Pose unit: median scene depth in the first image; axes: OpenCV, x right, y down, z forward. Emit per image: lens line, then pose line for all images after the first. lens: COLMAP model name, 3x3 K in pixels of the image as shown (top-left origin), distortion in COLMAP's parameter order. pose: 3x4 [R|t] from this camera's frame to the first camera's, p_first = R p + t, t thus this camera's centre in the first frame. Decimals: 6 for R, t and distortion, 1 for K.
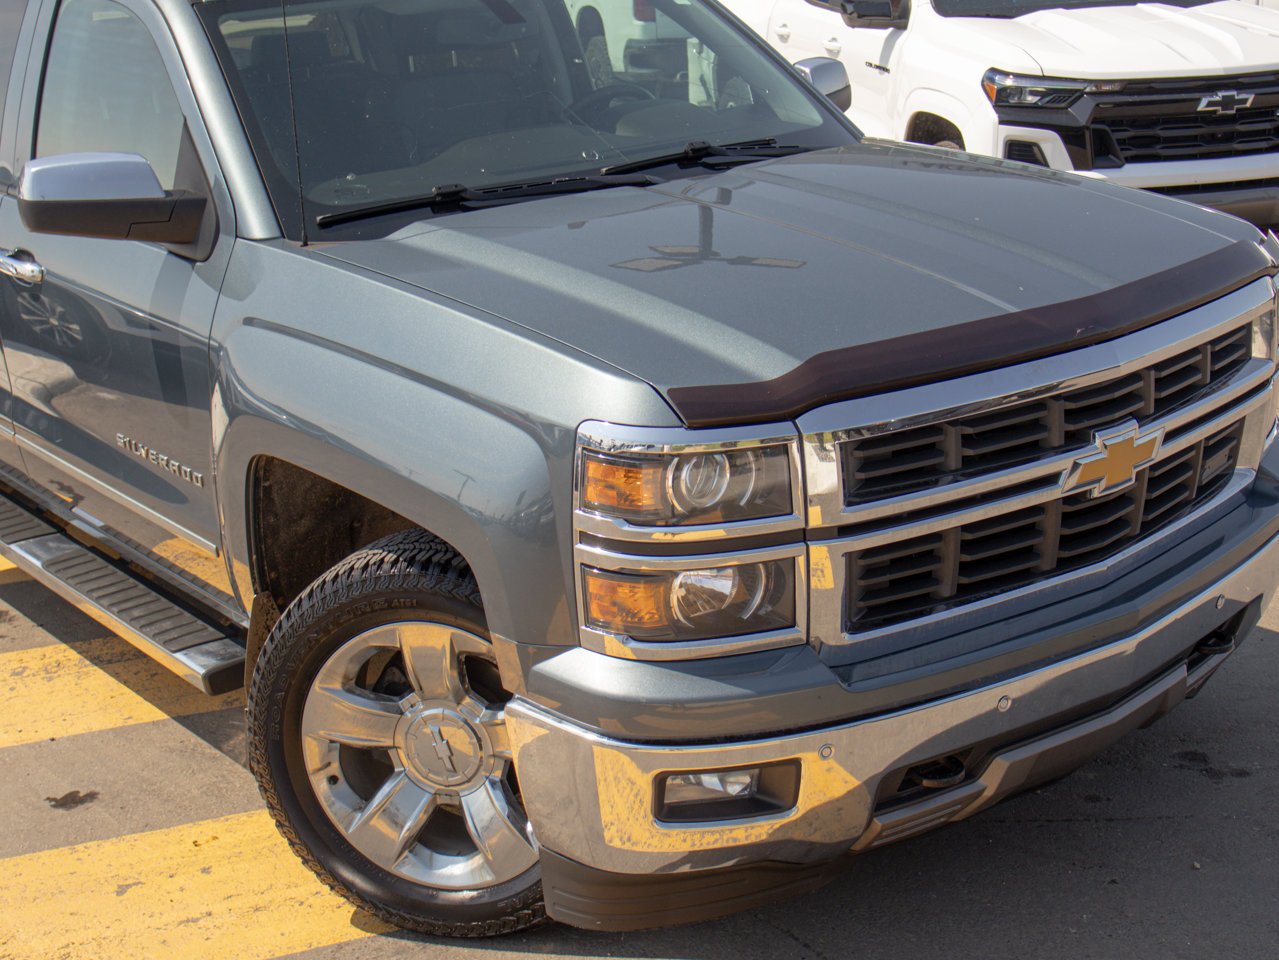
lens RADIAL K [[1820.7, 0, 575.2], [0, 1820.7, 500.2], [0, 0, 1]] dist [0.014786, 0.023969]
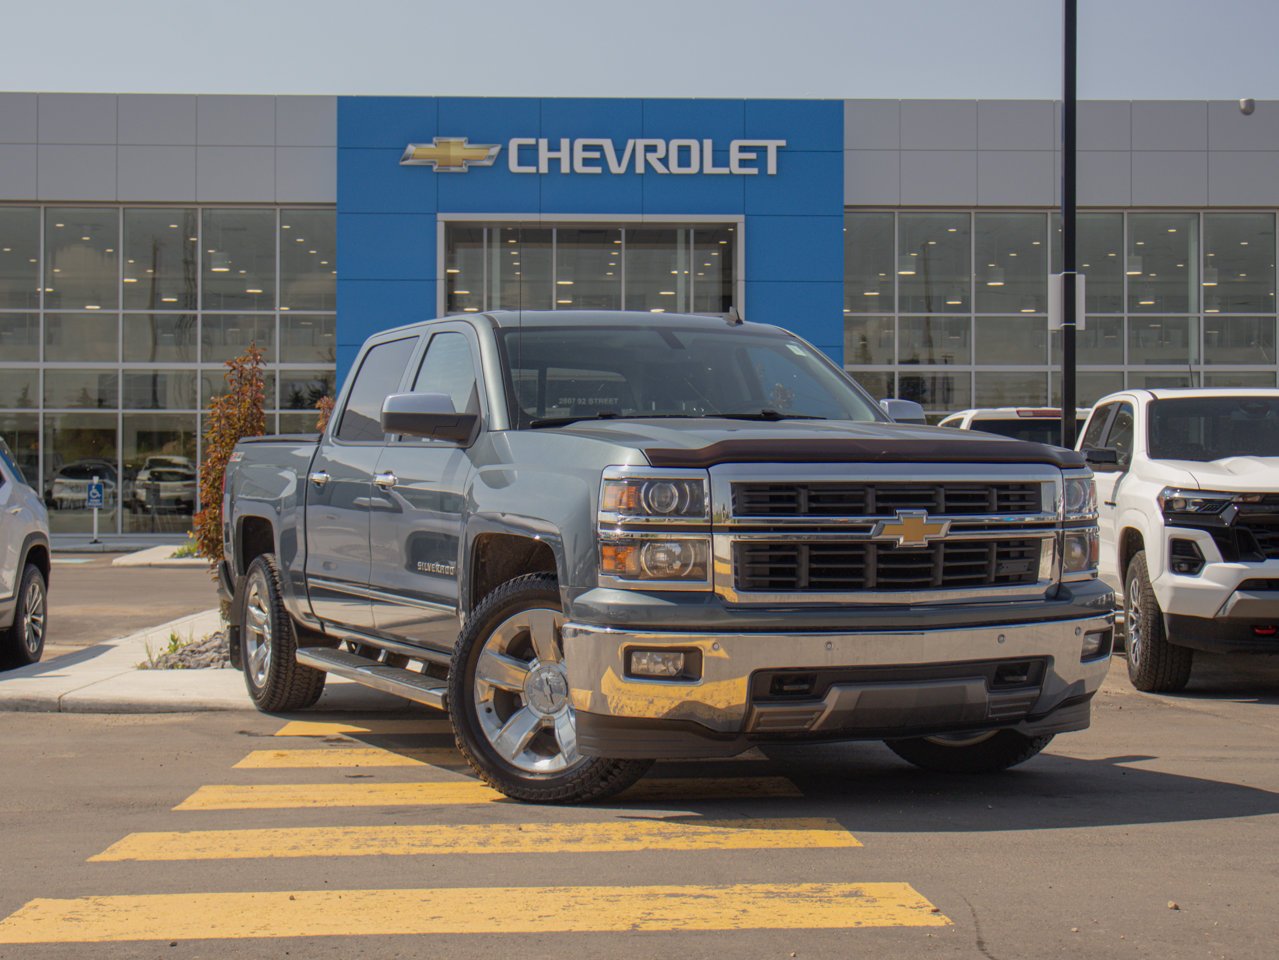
lens RADIAL K [[2267.7, 0, 610.9], [0, 2267.7, 481.0], [0, 0, 1]] dist [0.036755, 0.113015]
pose [[0.962405, 0.038417, -0.268888, 0.561367], [-0.129278, 0.935415, -0.329067, 0.652834], [0.238880, 0.351457, 0.905215, -1.032635]]
